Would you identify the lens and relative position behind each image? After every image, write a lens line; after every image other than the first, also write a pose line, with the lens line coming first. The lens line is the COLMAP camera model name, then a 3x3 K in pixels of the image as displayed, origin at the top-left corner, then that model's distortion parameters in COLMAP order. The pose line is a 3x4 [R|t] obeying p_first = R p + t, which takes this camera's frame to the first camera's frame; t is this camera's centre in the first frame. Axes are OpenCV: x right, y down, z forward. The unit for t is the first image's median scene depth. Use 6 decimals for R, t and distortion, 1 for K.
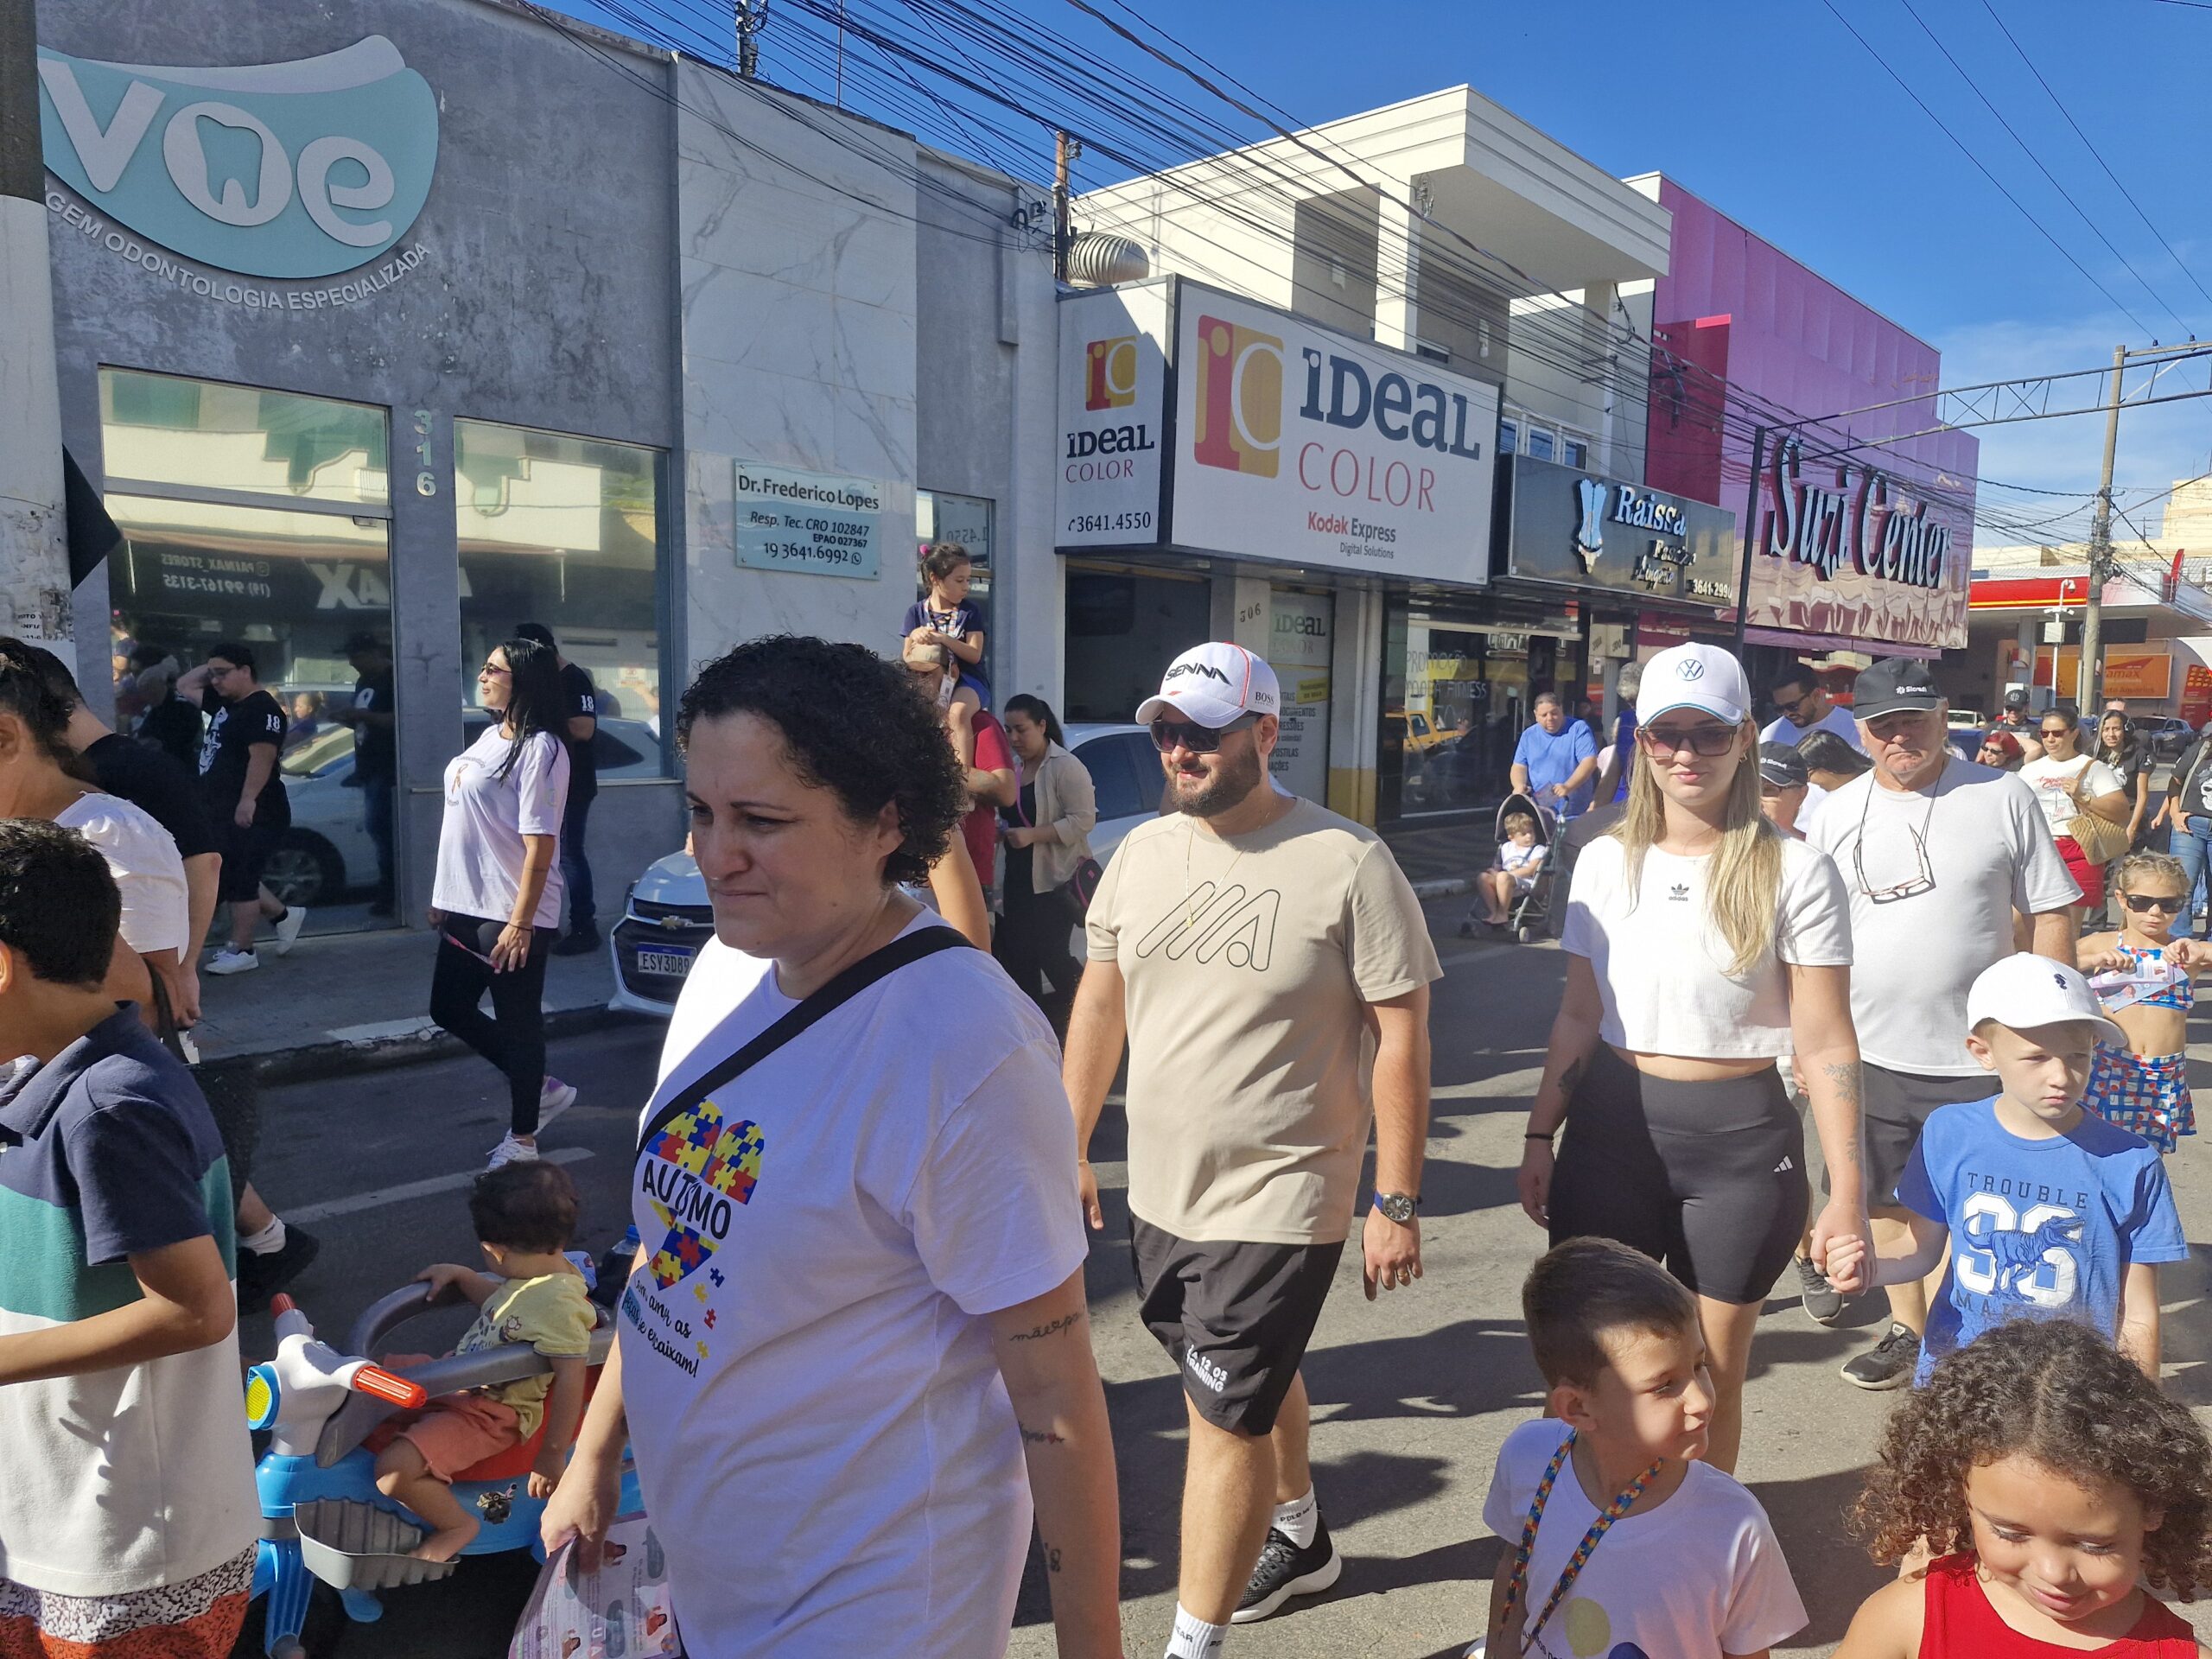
lens RADIAL K [[1459.0, 0, 1106.0], [0, 1459.0, 829.5], [0, 0, 1]] dist [0.156213, -0.100767]
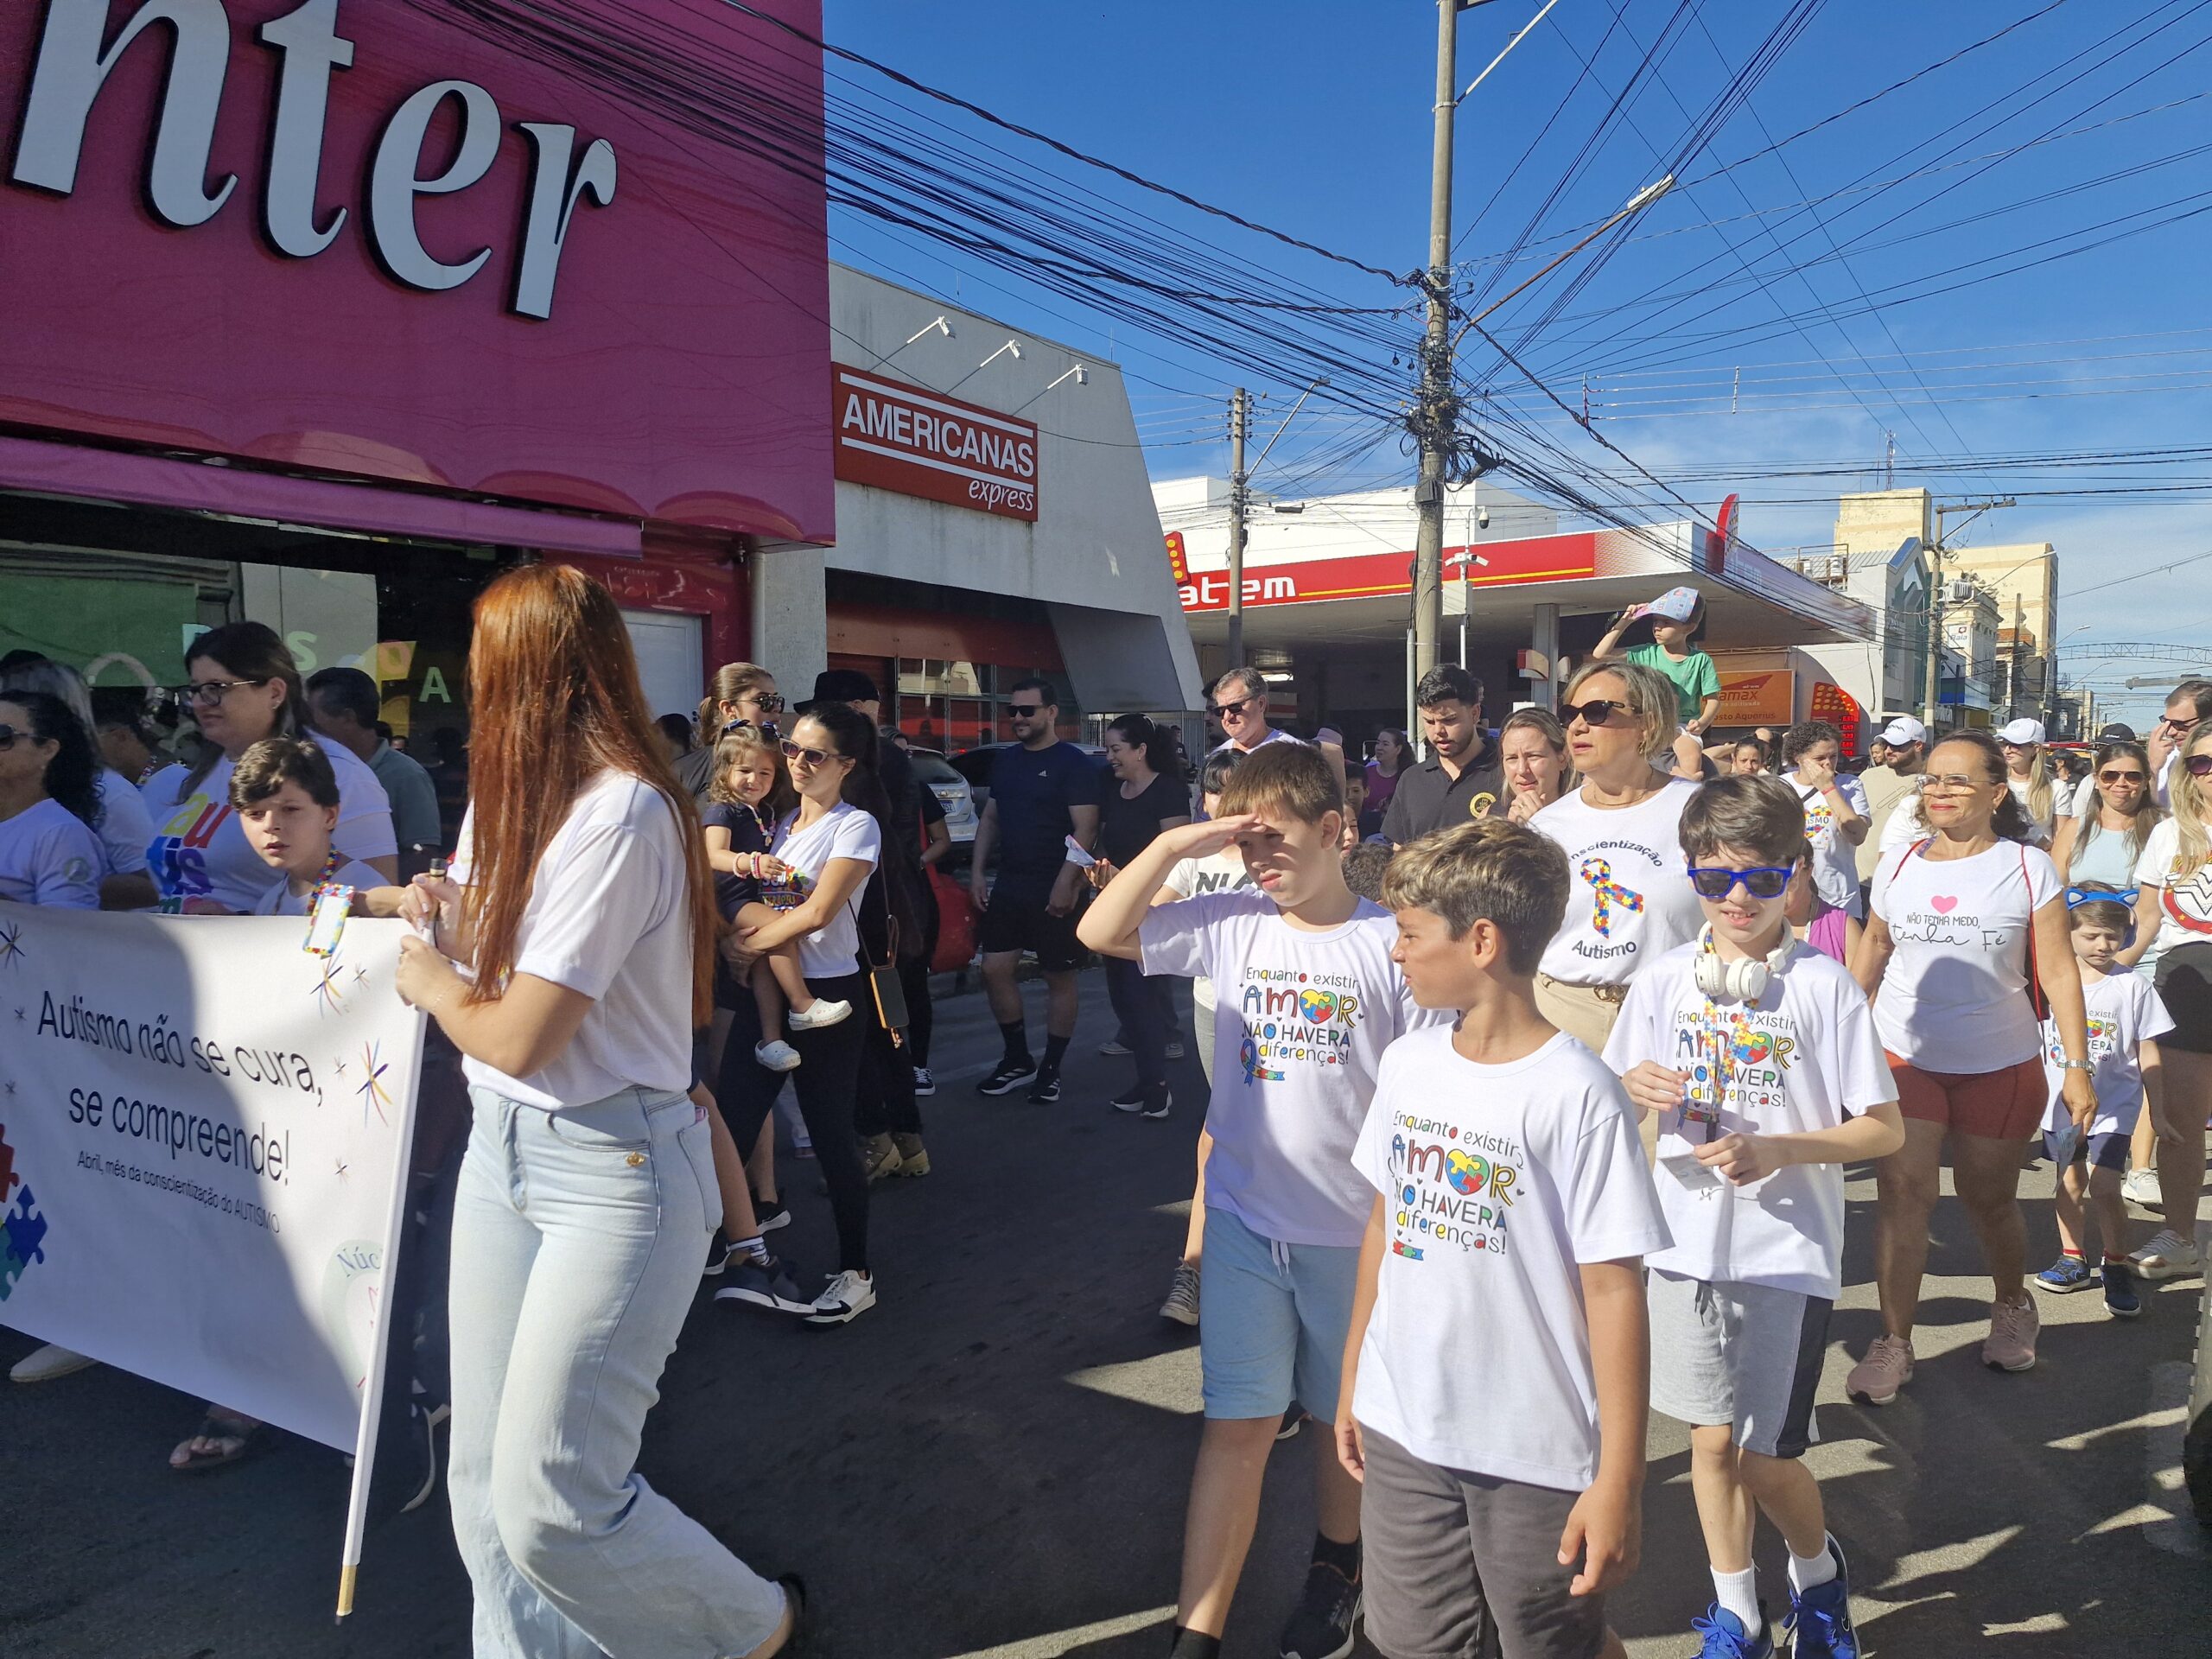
lens RADIAL K [[1459.8, 0, 1106.0], [0, 1459.8, 829.5], [0, 0, 1]] dist [0.156691, -0.109690]
pose [[0.992932, -0.031833, 0.114334, 0.267788], [0.036613, 0.998530, -0.039957, -0.017228], [-0.112894, 0.043860, 0.992639, 0.302108]]
